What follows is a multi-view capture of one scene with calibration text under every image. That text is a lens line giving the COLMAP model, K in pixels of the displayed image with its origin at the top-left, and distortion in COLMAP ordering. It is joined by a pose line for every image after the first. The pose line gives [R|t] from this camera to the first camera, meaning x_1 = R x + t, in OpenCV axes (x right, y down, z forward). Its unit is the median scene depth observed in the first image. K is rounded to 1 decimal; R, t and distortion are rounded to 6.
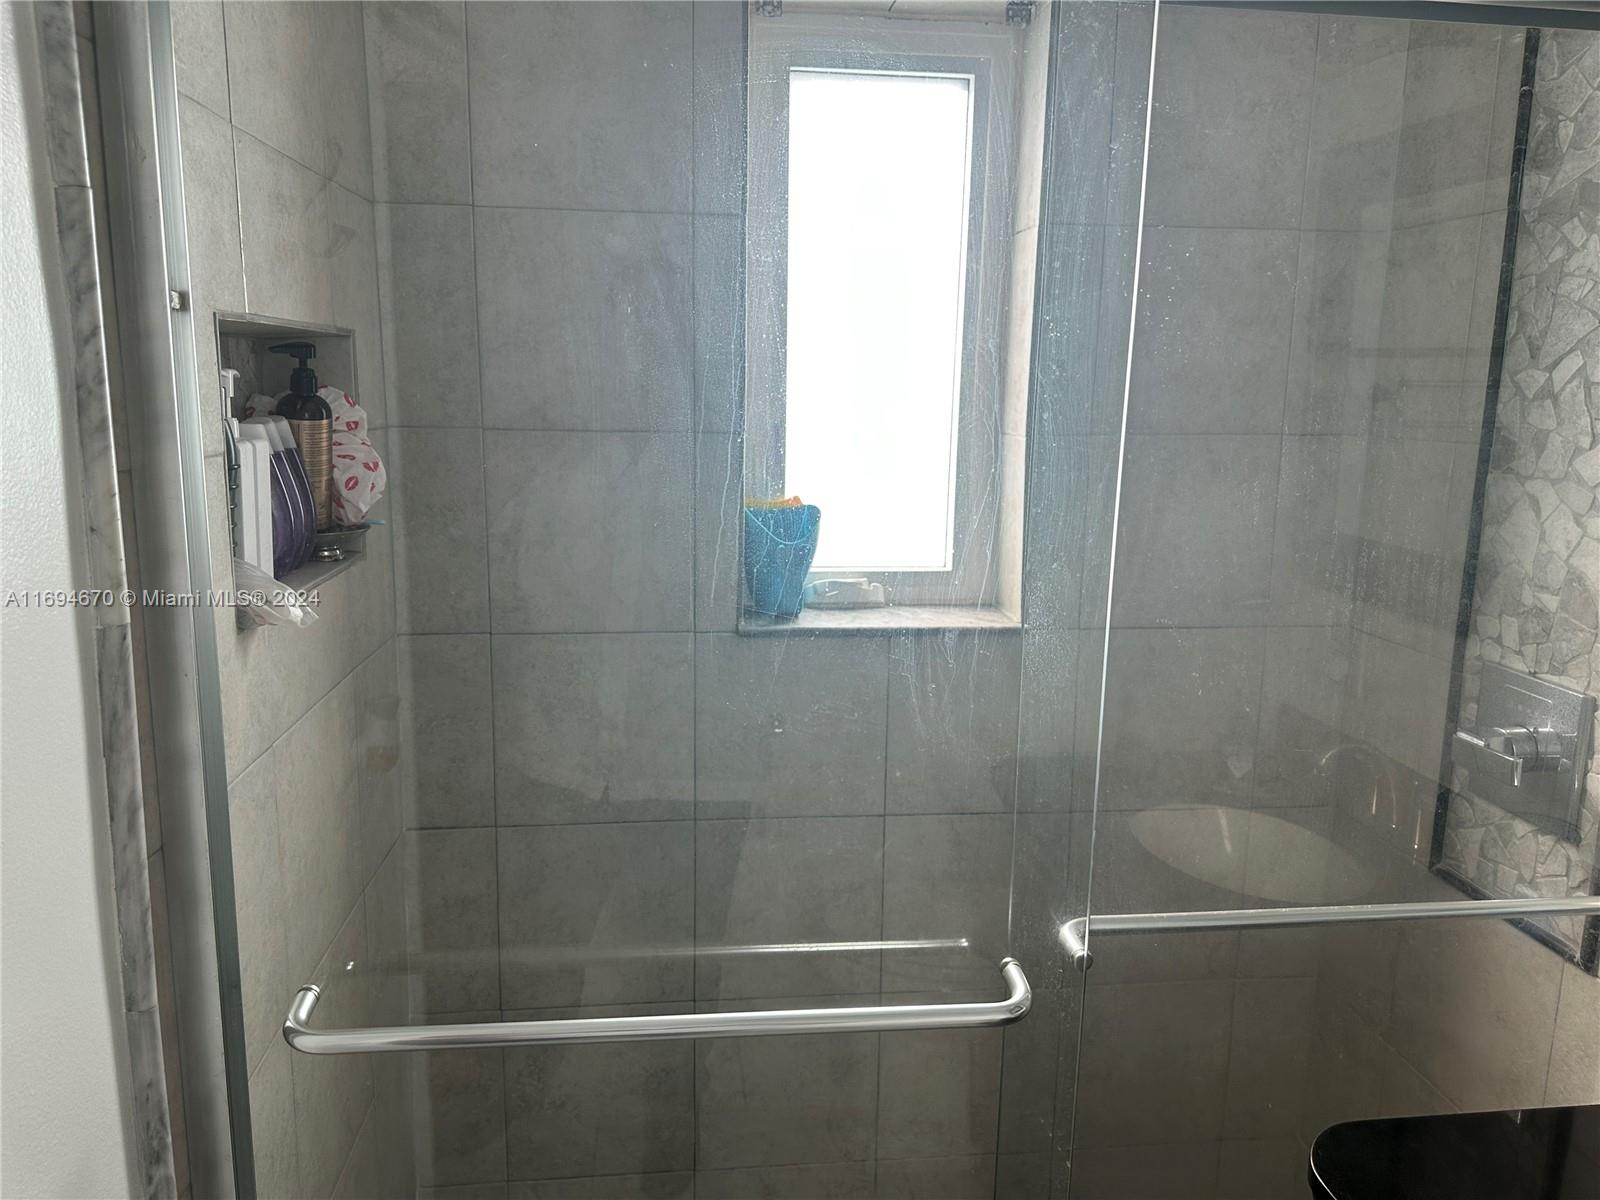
lens RADIAL K [[1144.3, 0, 820.3], [0, 1144.3, 572.9], [0, 0, 1]] dist [0.043869, -0.045208]
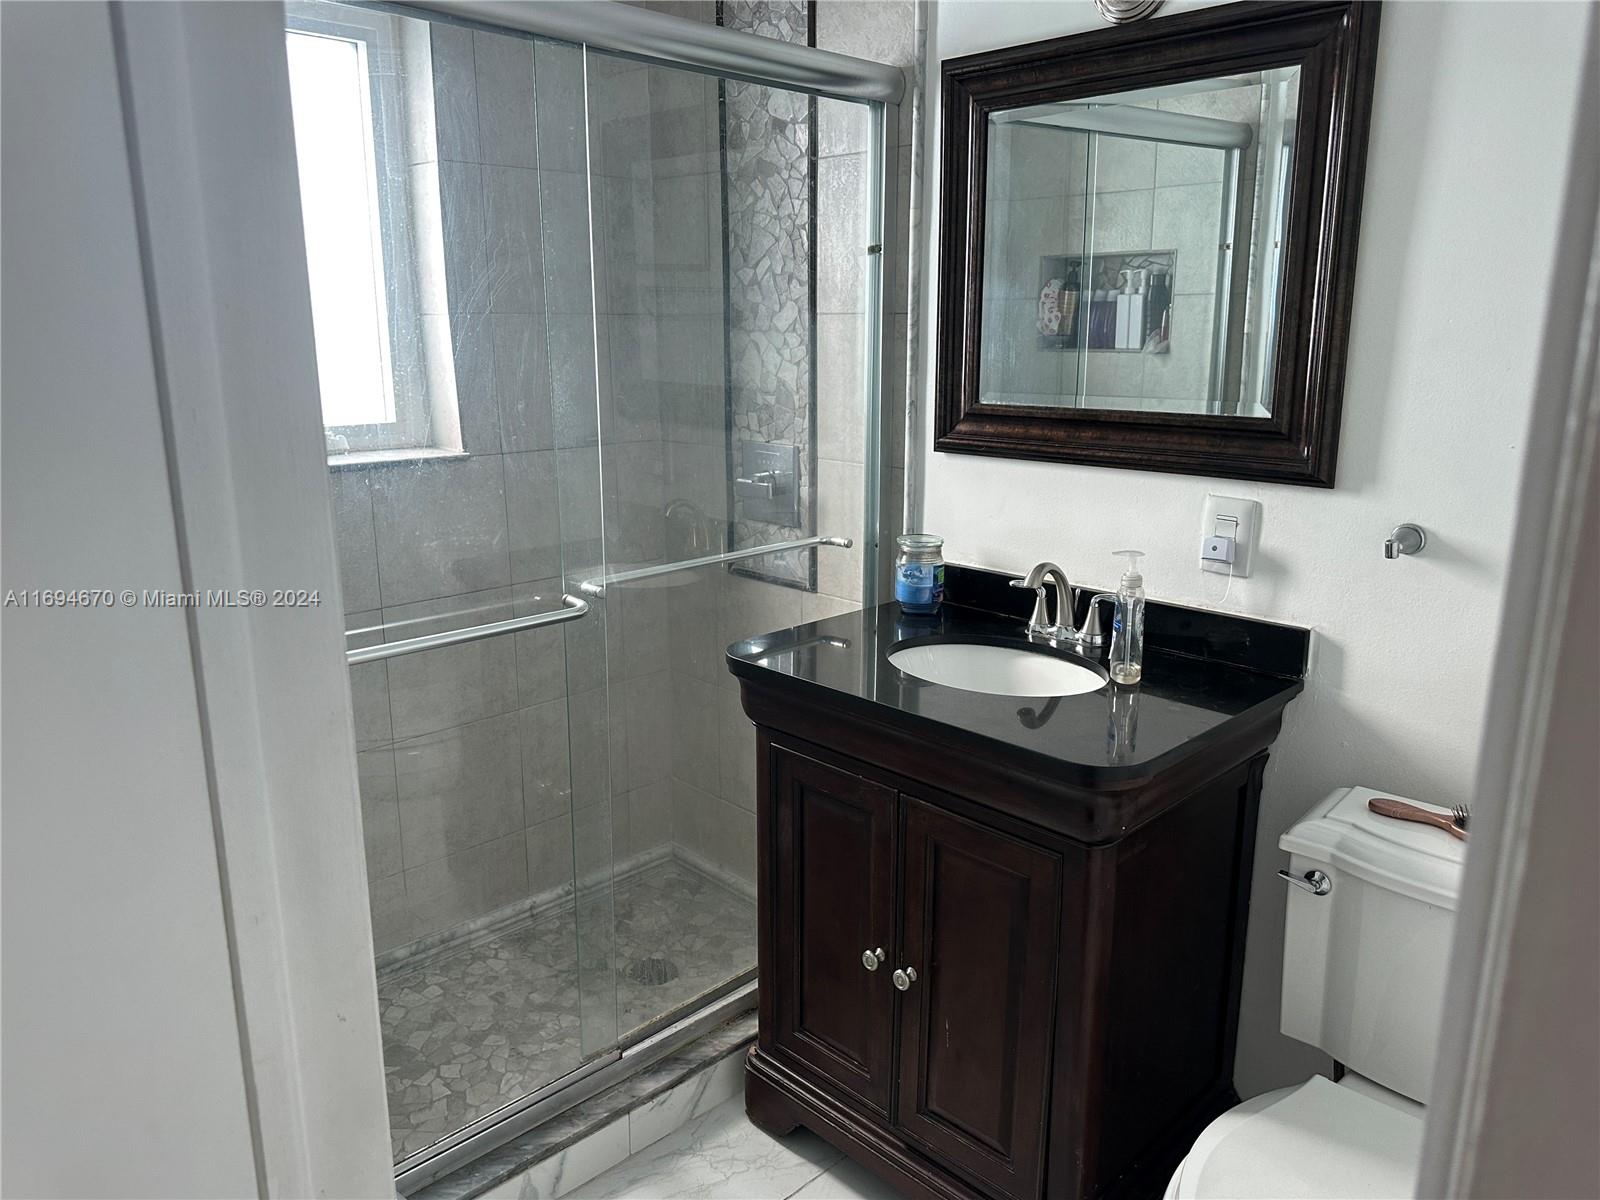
lens RADIAL K [[1144.3, 0, 800.5], [0, 1144.3, 600.6], [0, 0, 1]] dist [0.043869, -0.045208]
pose [[0.795643, -0.162509, 0.583561, -0.409089], [0.118781, 0.986496, 0.112769, 0.133177], [-0.594006, -0.020408, 0.804202, -0.451562]]
